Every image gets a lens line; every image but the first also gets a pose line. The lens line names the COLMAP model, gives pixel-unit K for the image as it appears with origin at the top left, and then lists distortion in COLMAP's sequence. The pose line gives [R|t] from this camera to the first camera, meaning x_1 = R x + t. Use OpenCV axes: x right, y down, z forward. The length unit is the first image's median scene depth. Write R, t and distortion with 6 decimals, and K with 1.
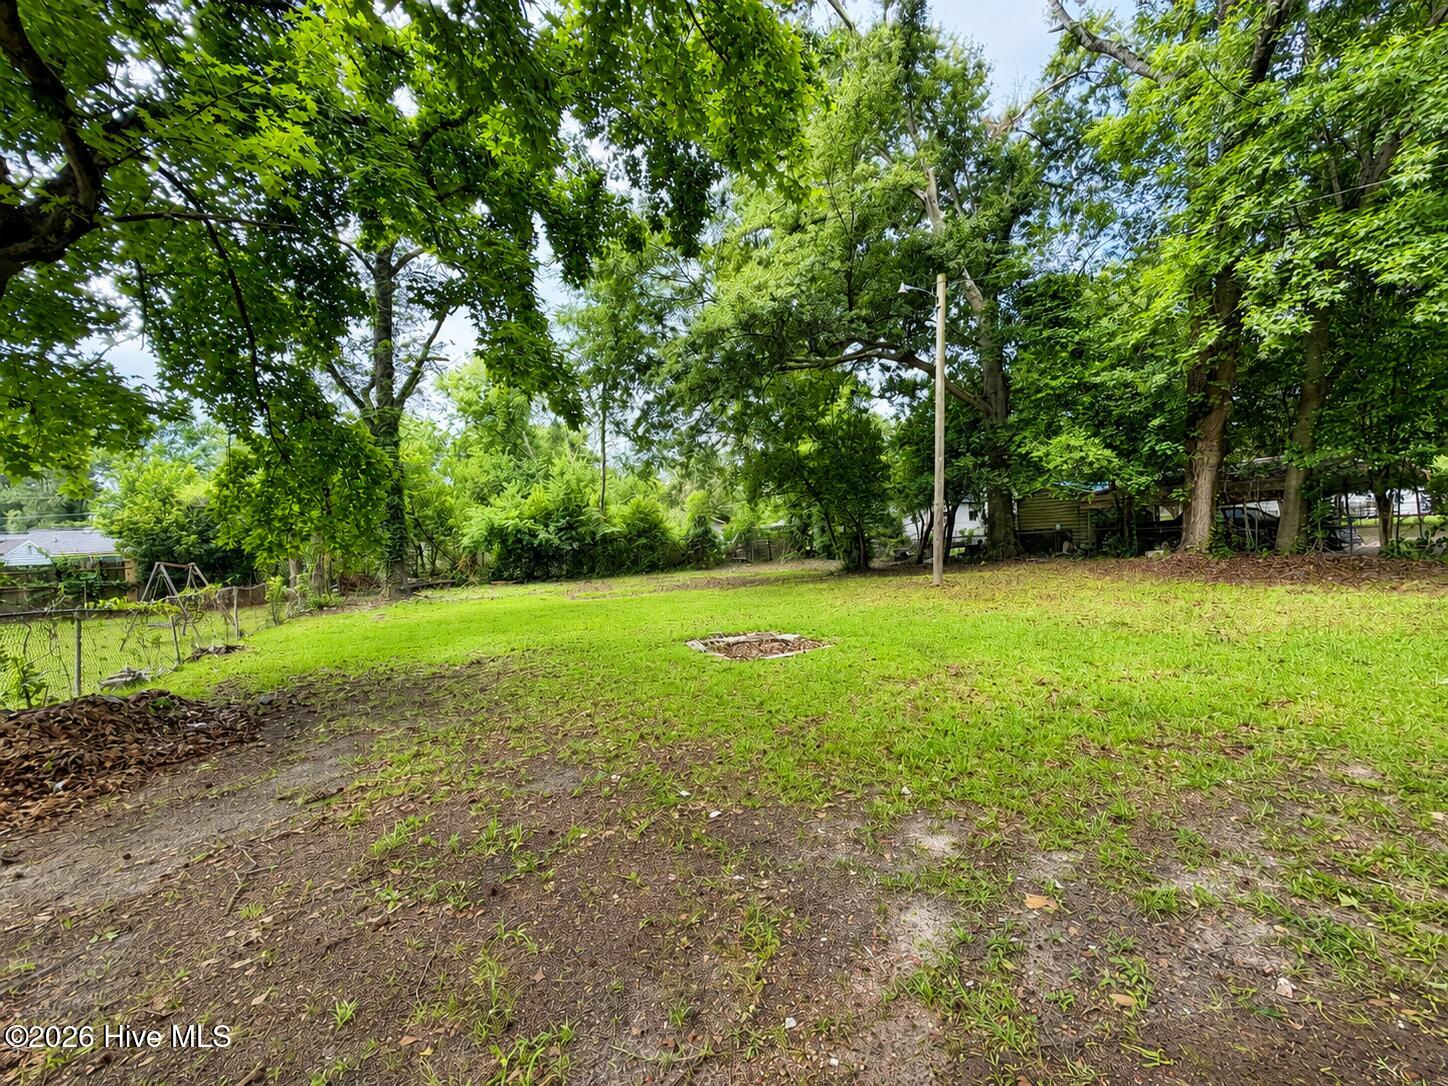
lens RADIAL K [[592.0, 0, 723.6], [0, 592.0, 520.3], [0, 0, 1]] dist [-0.002368, -0.000106]
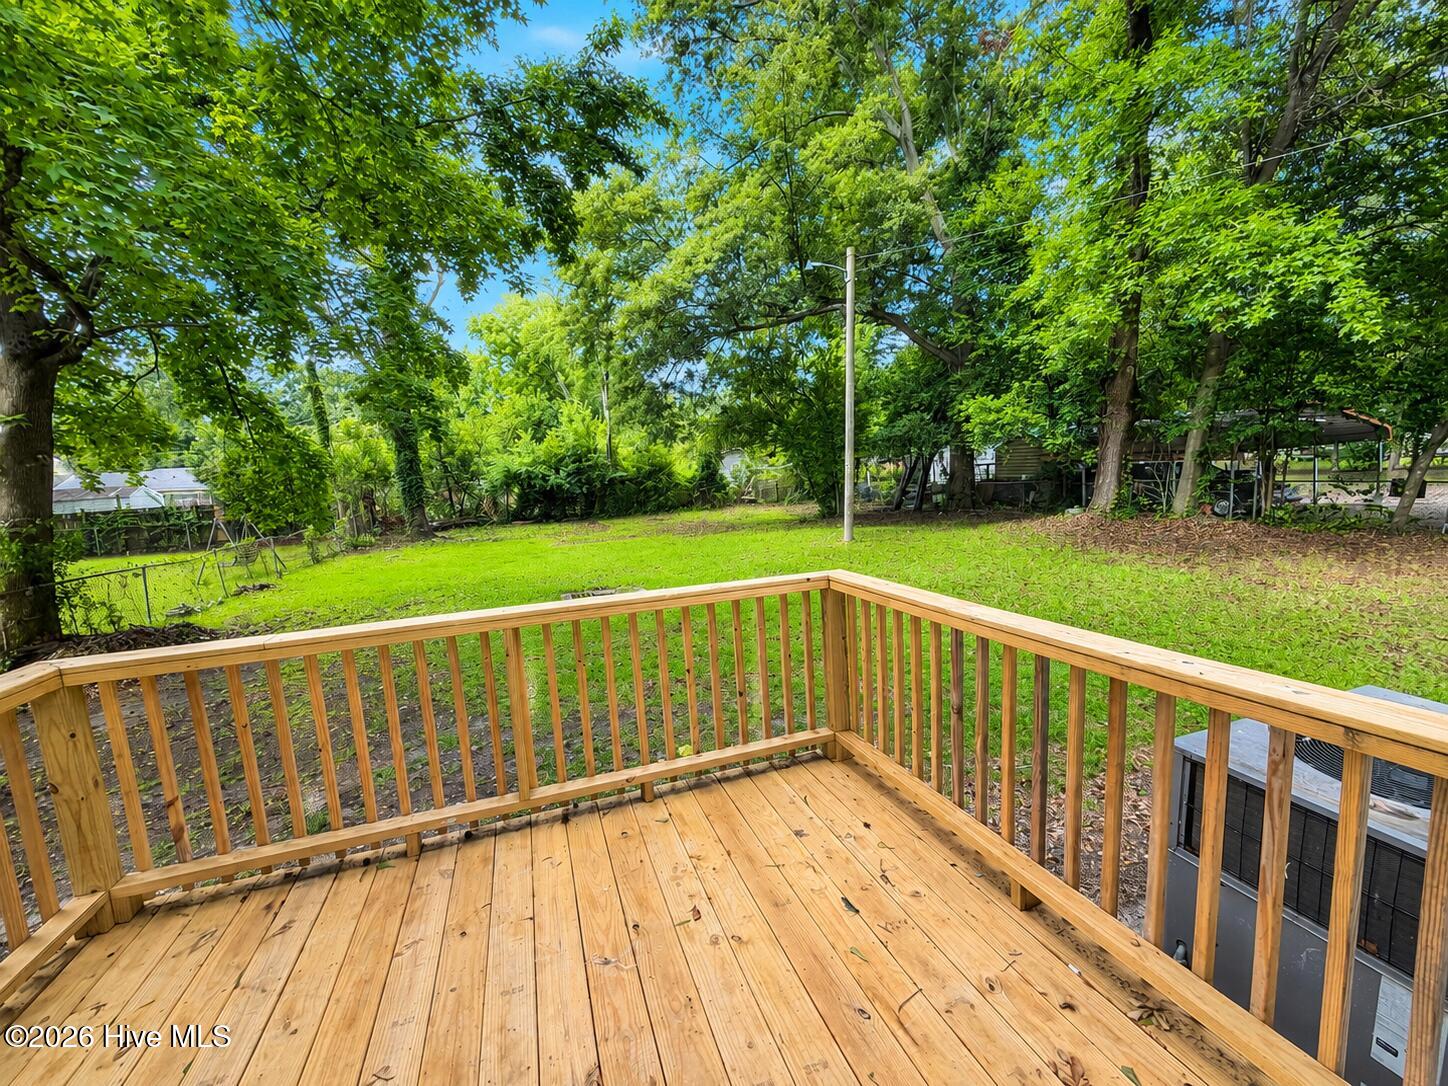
lens RADIAL K [[628.7, 0, 725.5], [0, 628.7, 525.4], [0, 0, 1]] dist [0.002362, -0.000101]
pose [[0.989439, 0.009911, -0.144608, 0.175691], [0.009775, 0.990826, 0.134792, -0.044907], [0.144617, -0.134782, 0.980265, -0.095285]]
